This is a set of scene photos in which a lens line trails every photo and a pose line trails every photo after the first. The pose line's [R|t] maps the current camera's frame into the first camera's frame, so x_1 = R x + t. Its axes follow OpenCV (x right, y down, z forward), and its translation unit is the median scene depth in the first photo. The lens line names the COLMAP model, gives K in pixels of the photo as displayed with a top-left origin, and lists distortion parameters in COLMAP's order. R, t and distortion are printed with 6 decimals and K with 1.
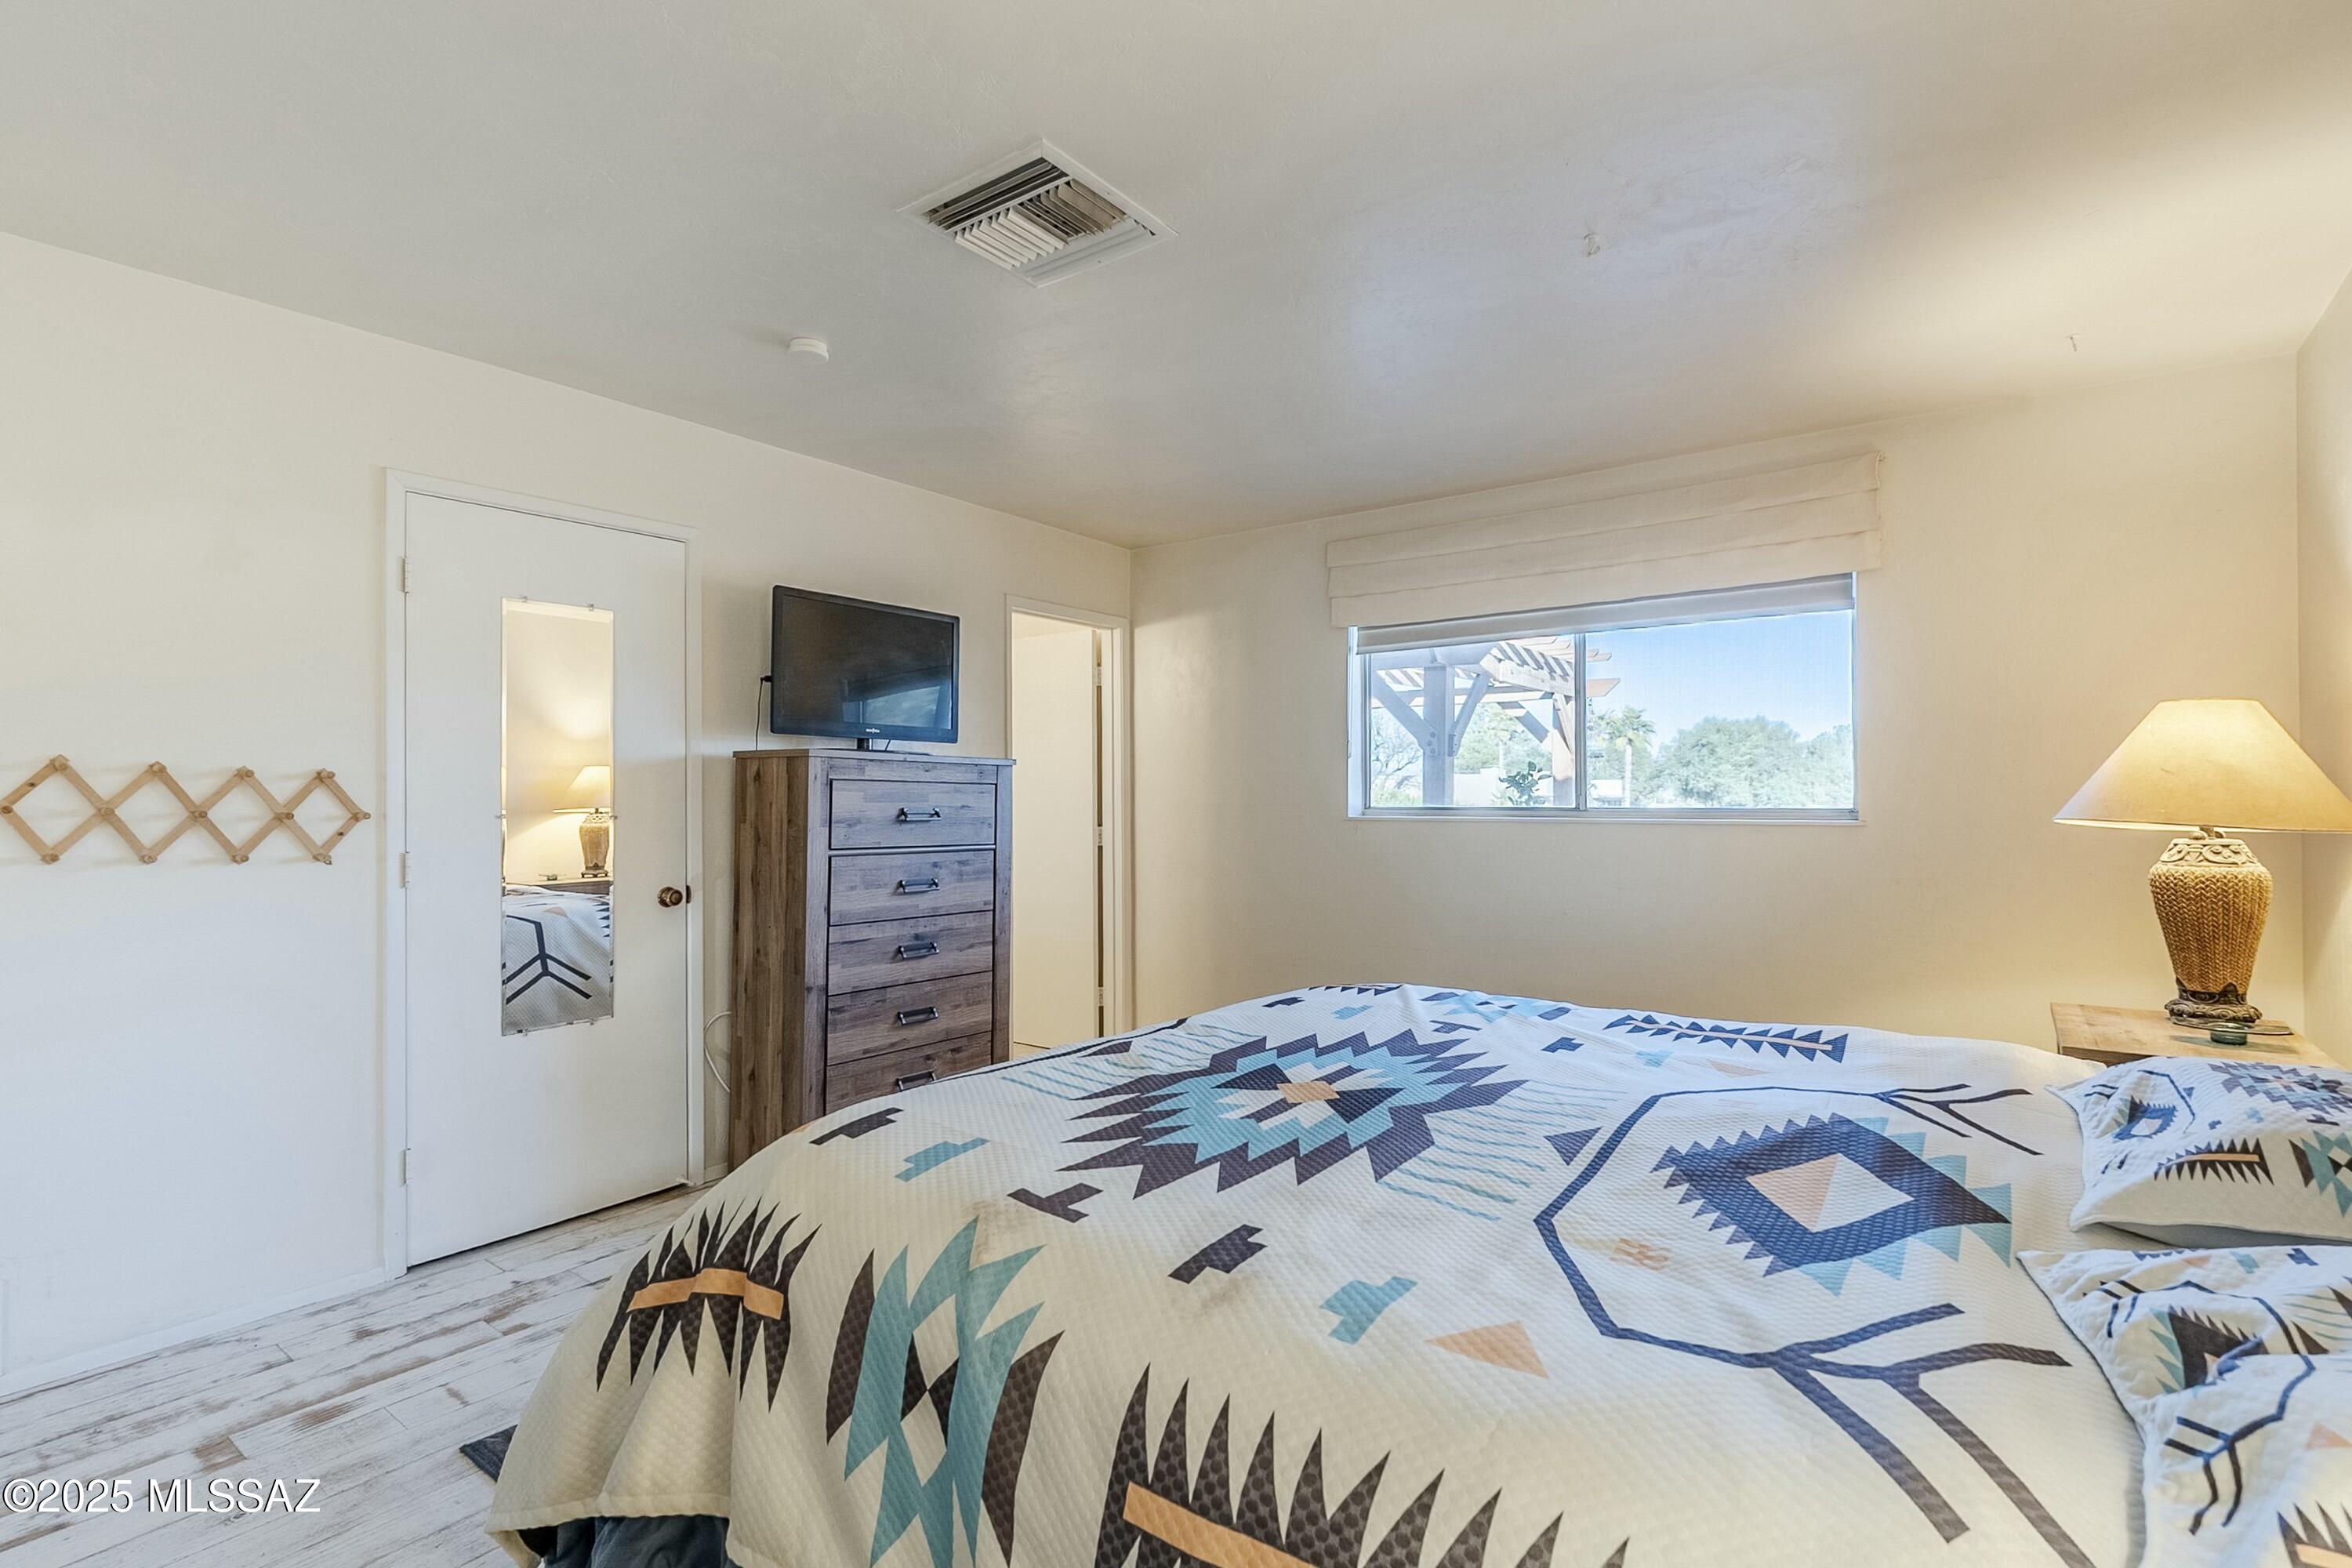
lens RADIAL K [[1073.3, 0, 1176.0], [0, 1073.3, 784.0], [0, 0, 1]] dist [0.018571, -0.000072]
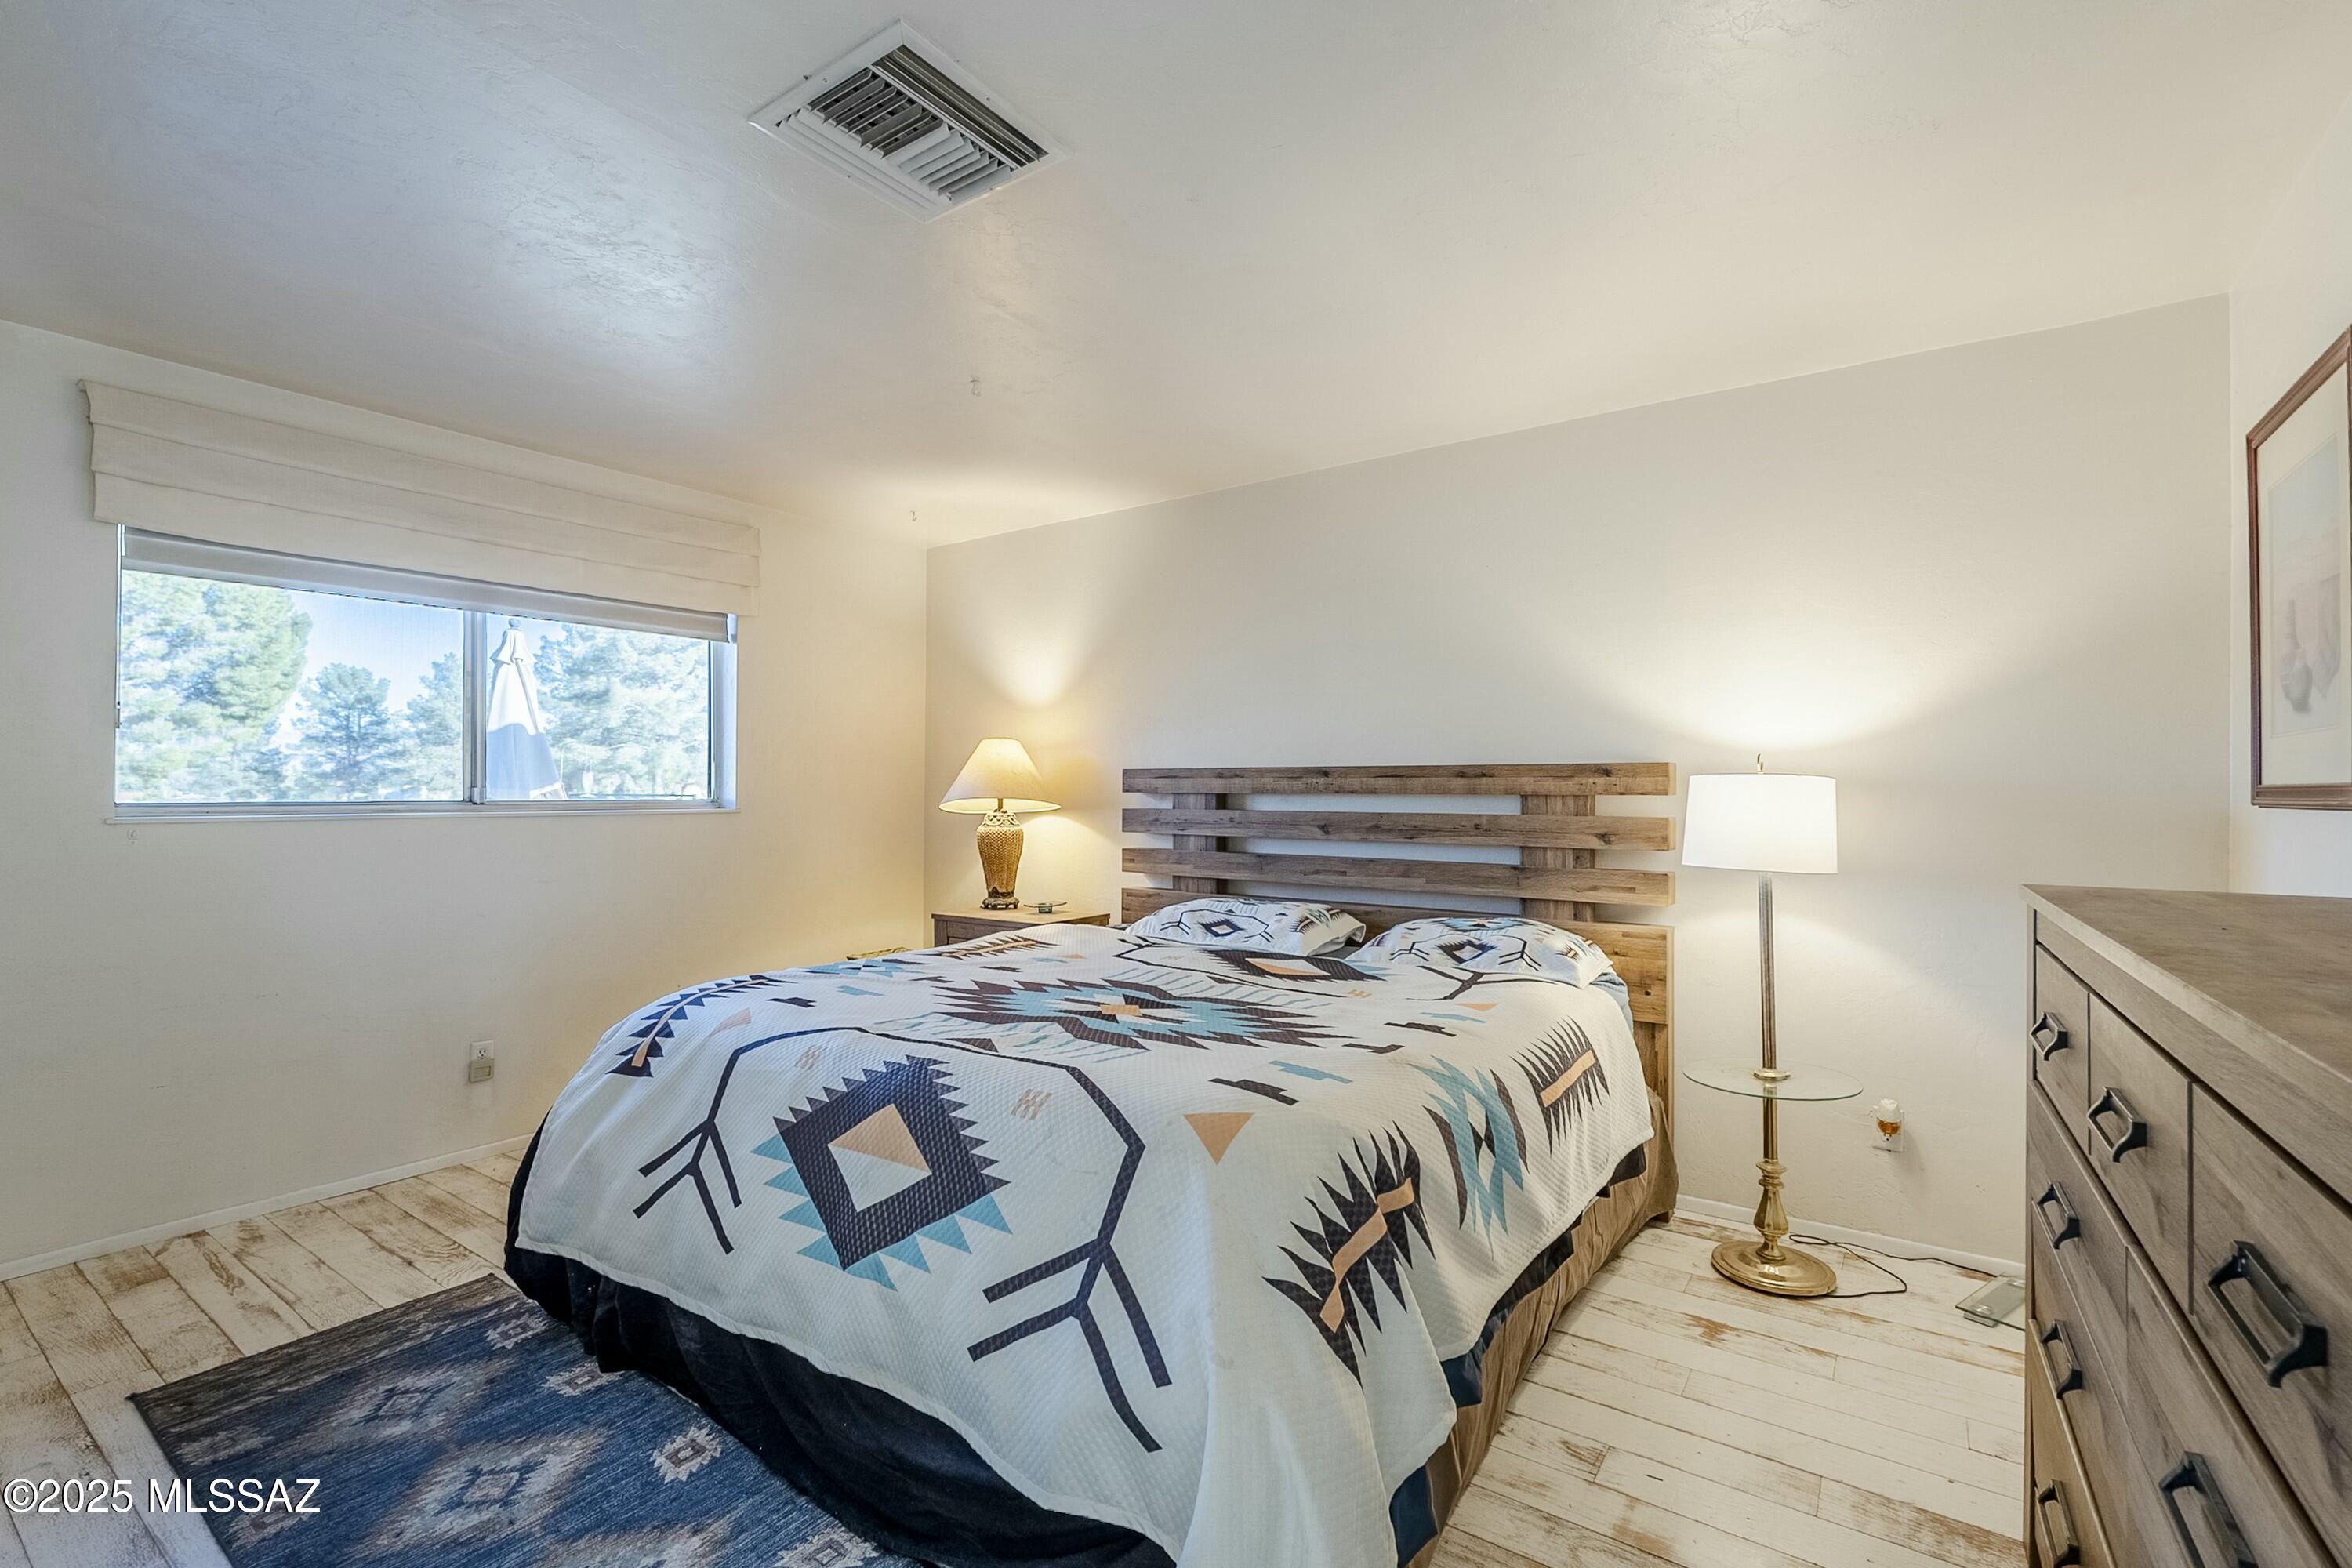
lens RADIAL K [[1073.3, 0, 1176.0], [0, 1073.3, 784.0], [0, 0, 1]] dist [0.018571, -0.000072]
pose [[-0.080306, 0.006674, 0.996748, -0.682785], [-0.010781, 0.999913, -0.007564, 0.006497], [-0.996712, -0.011354, -0.080227, 0.594023]]
